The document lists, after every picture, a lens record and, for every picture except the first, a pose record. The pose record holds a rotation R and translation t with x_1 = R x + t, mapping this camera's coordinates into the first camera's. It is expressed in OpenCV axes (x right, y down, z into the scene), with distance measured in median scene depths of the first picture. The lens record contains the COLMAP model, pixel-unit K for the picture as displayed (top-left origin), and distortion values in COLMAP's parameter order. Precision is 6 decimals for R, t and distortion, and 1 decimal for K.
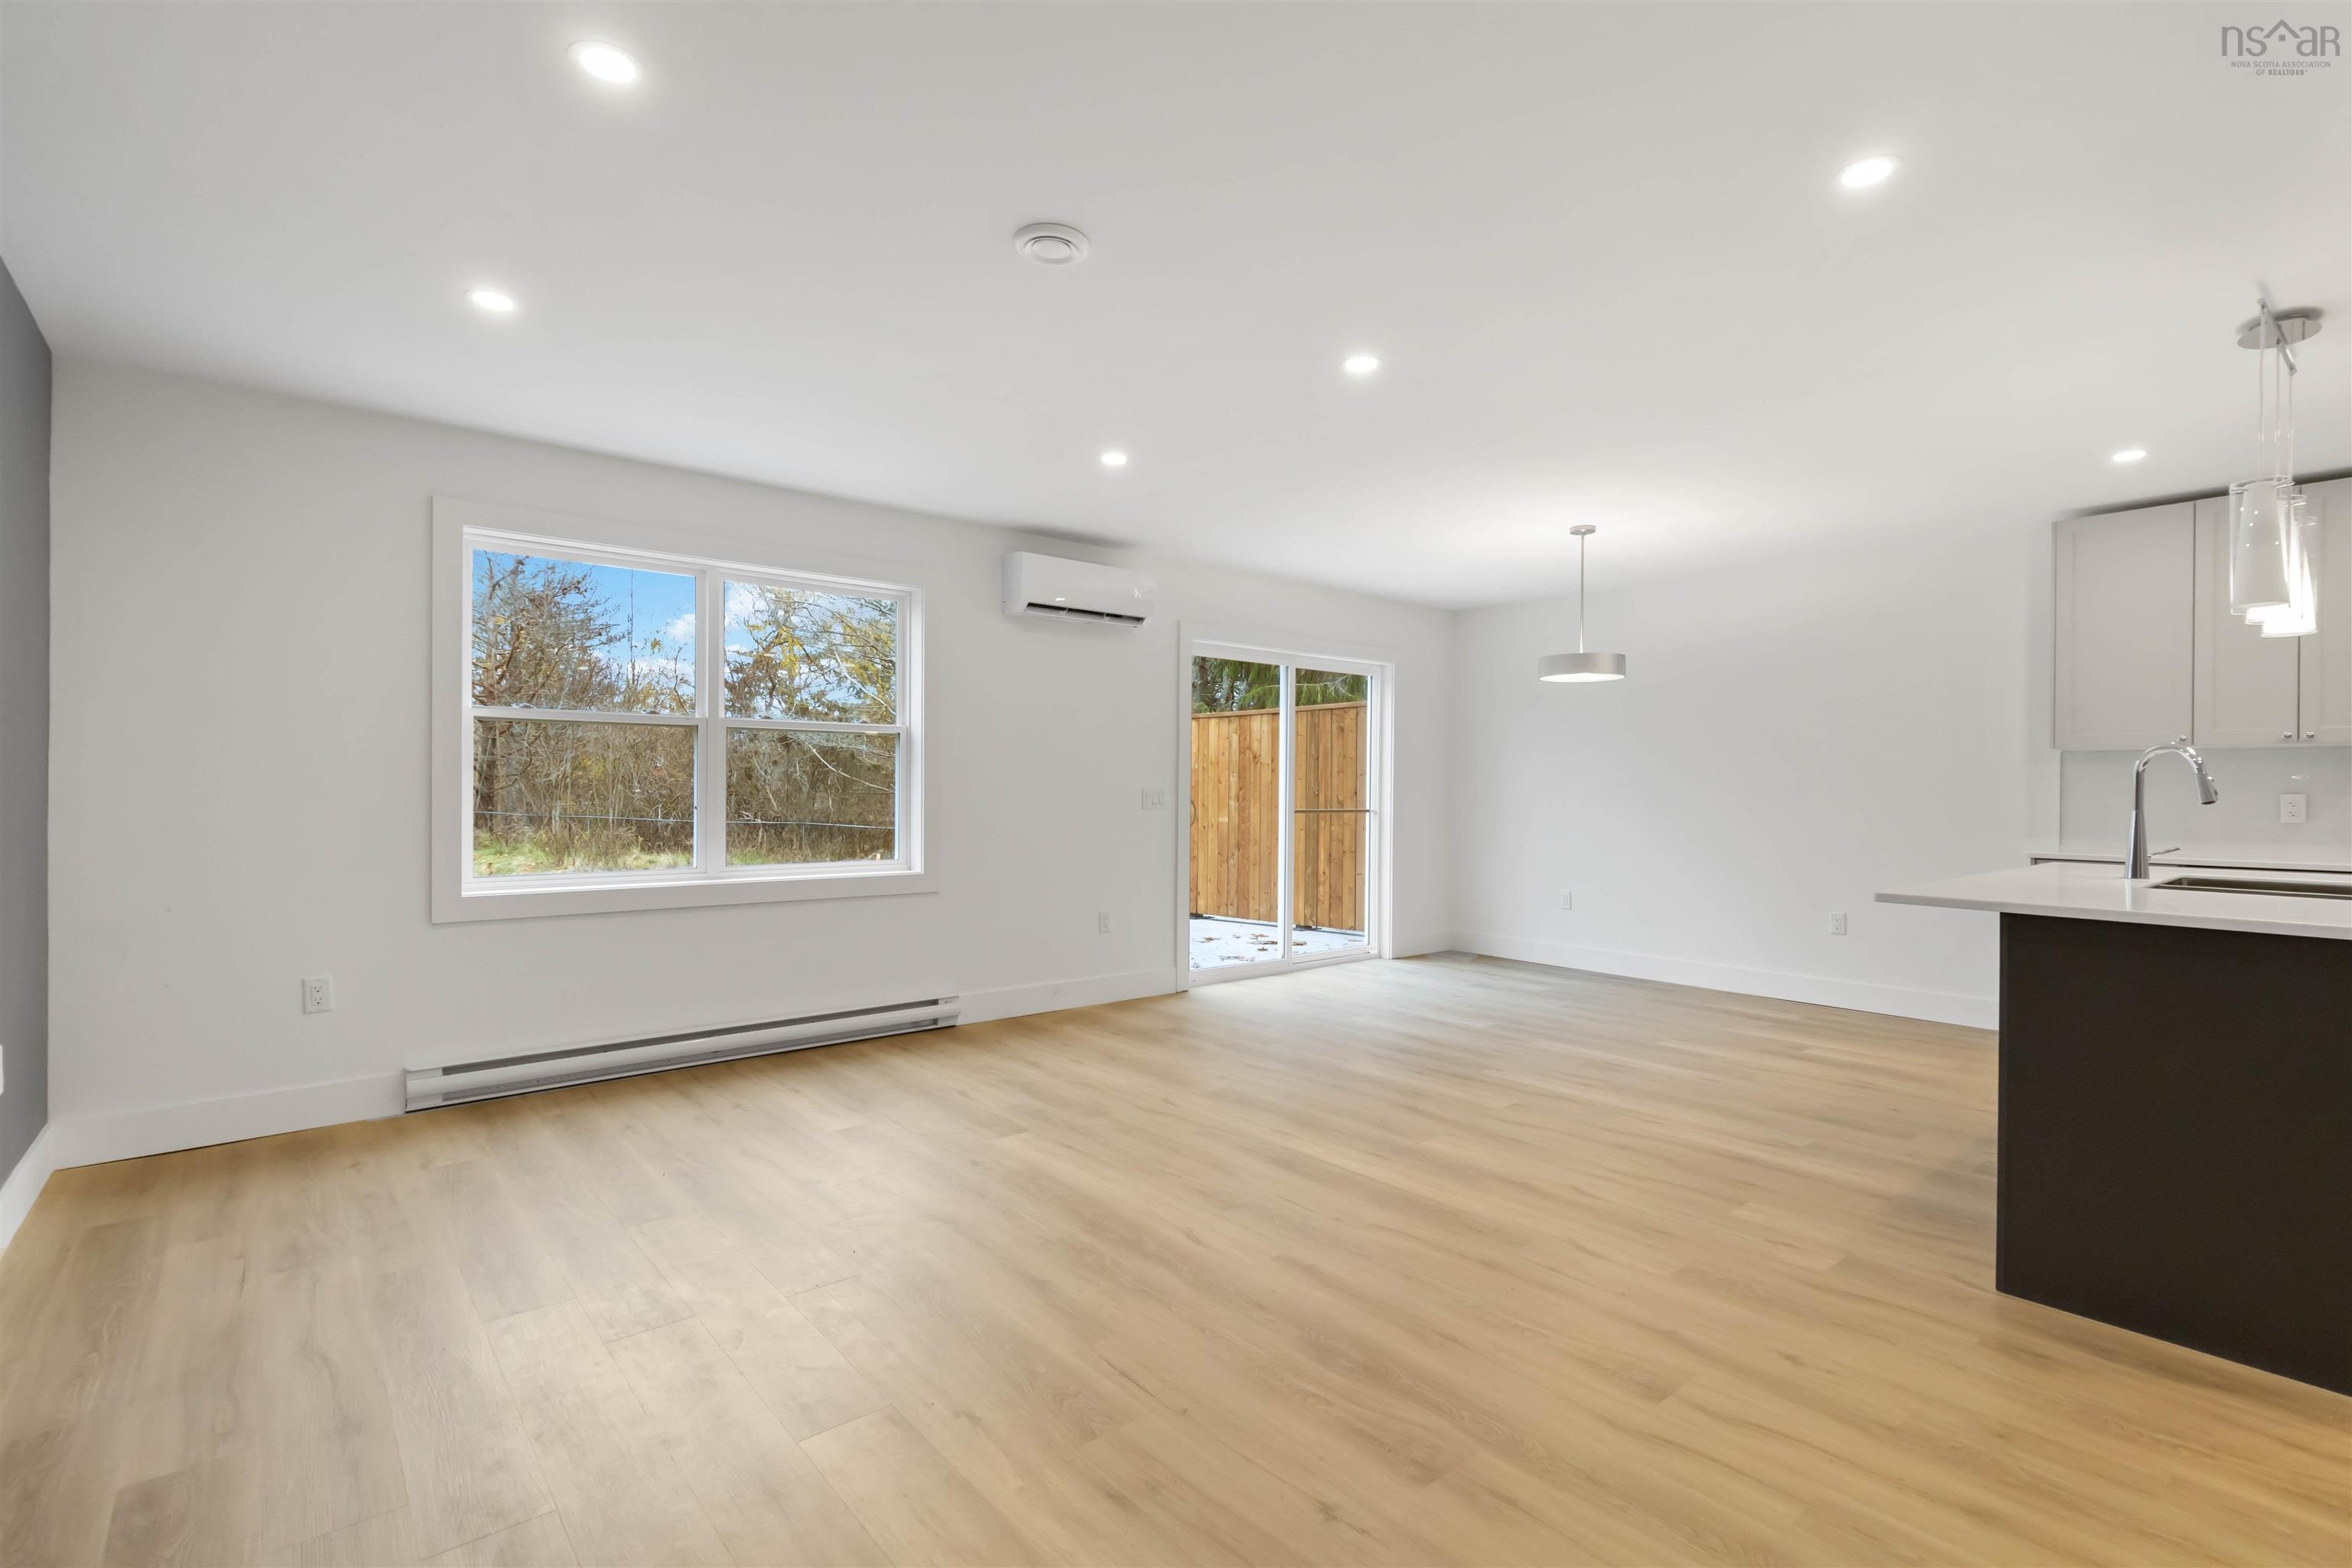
lens RADIAL K [[1087.5, 0, 1196.1], [0, 1087.5, 795.2], [0, 0, 1]] dist [0.001522, 0.000570]
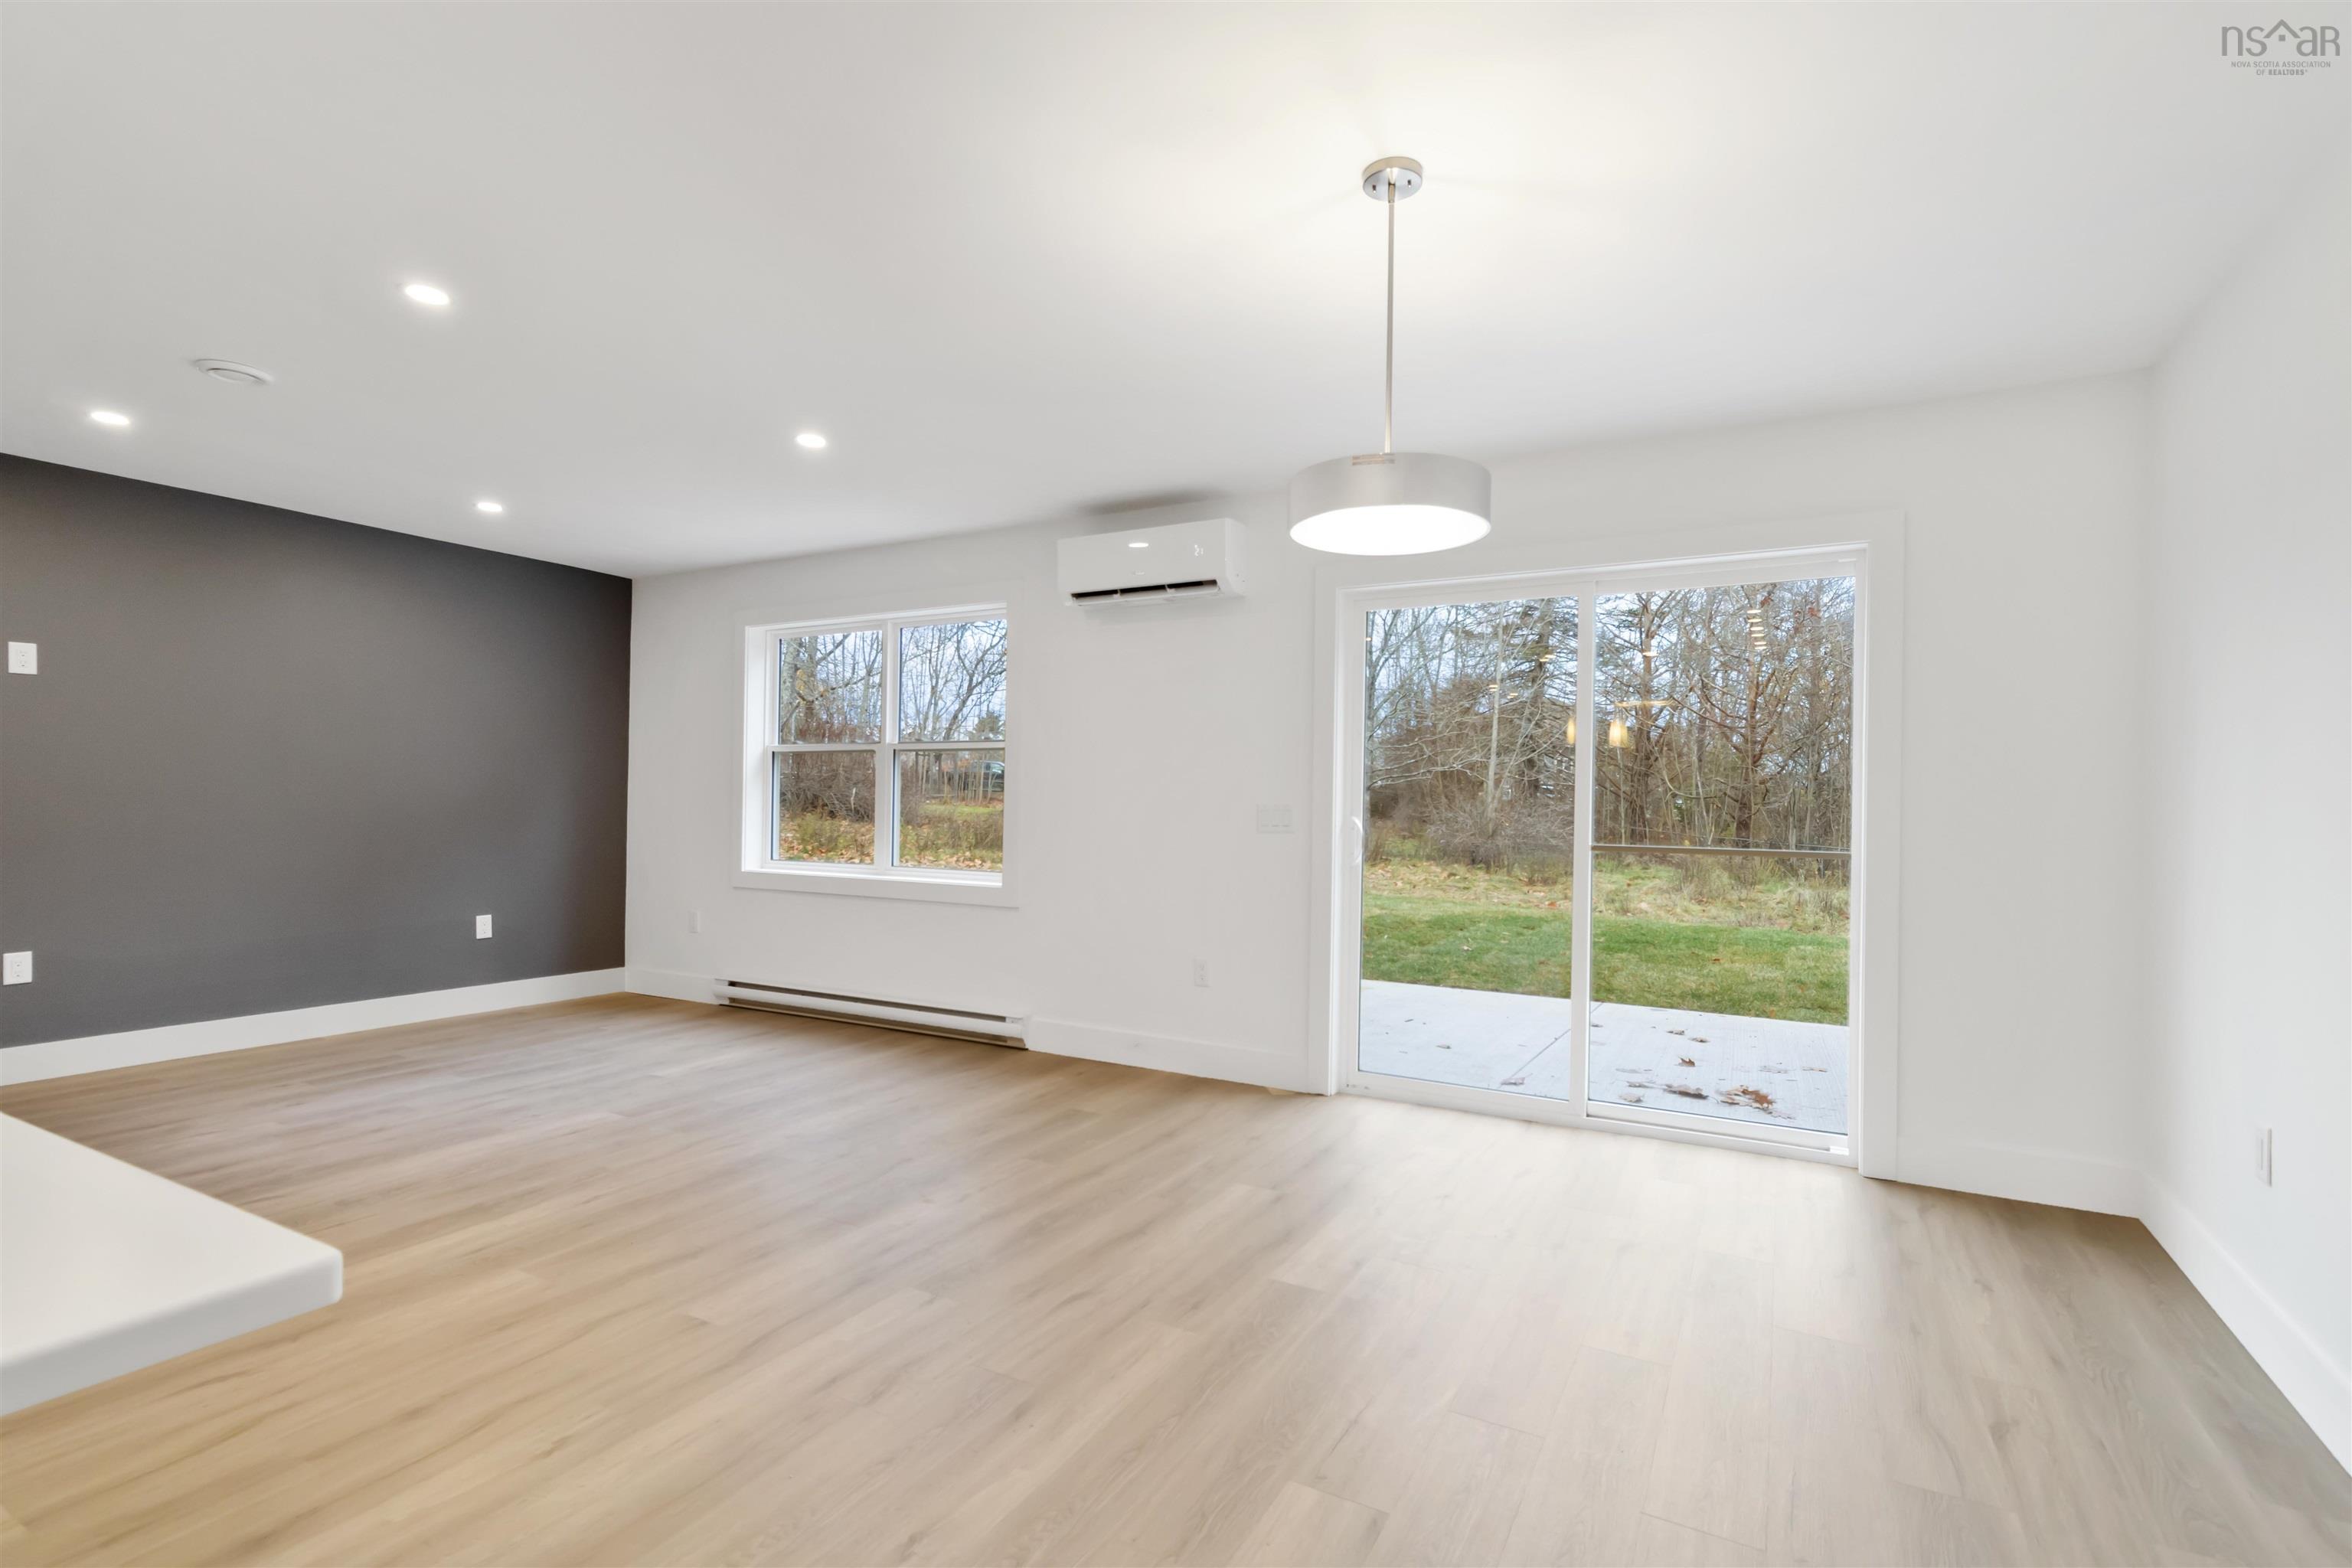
lens RADIAL K [[1087.5, 0, 1196.1], [0, 1087.5, 795.2], [0, 0, 1]] dist [0.001522, 0.000570]
pose [[0.352688, -0.009029, -0.935697, 1.007754], [-0.019757, 0.999659, -0.017093, 0.002259], [0.935532, 0.024515, 0.352389, 1.105179]]
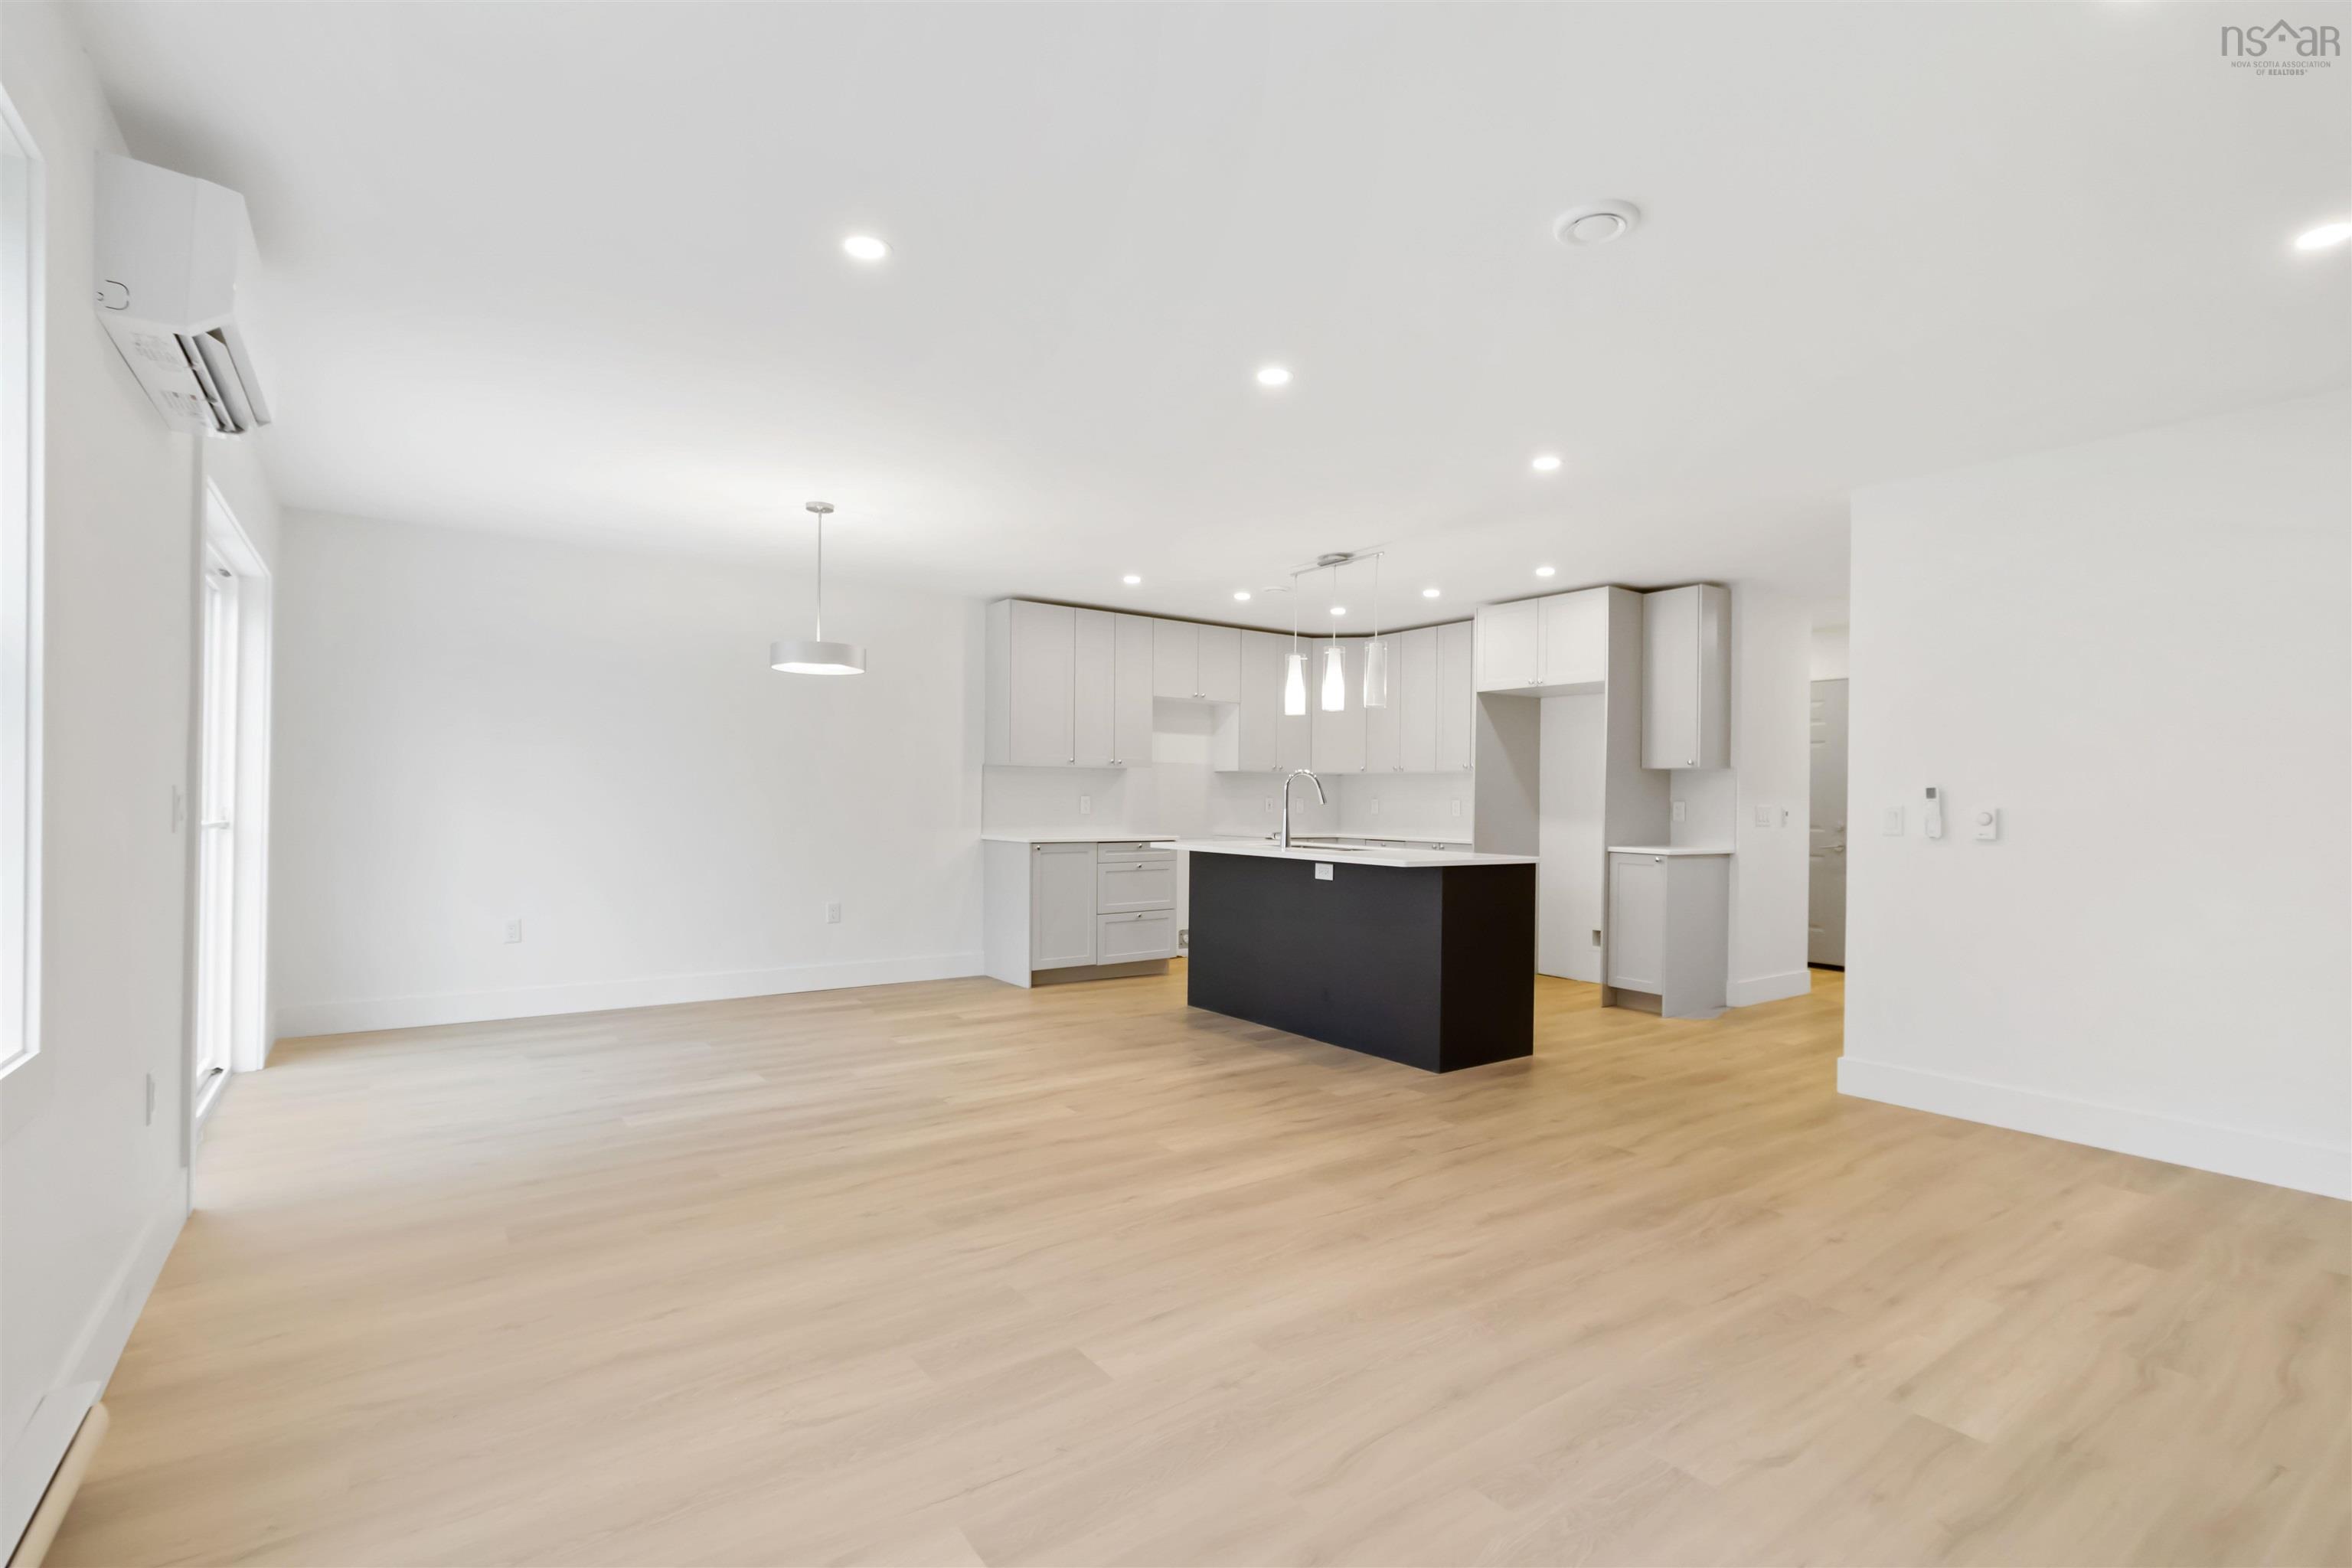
lens RADIAL K [[1087.5, 0, 1196.1], [0, 1087.5, 795.2], [0, 0, 1]] dist [0.001522, 0.000570]
pose [[0.074629, -0.002291, 0.997209, -0.746087], [-0.003317, 0.999991, 0.002546, -0.007880], [-0.997206, -0.003497, 0.074621, 0.863482]]
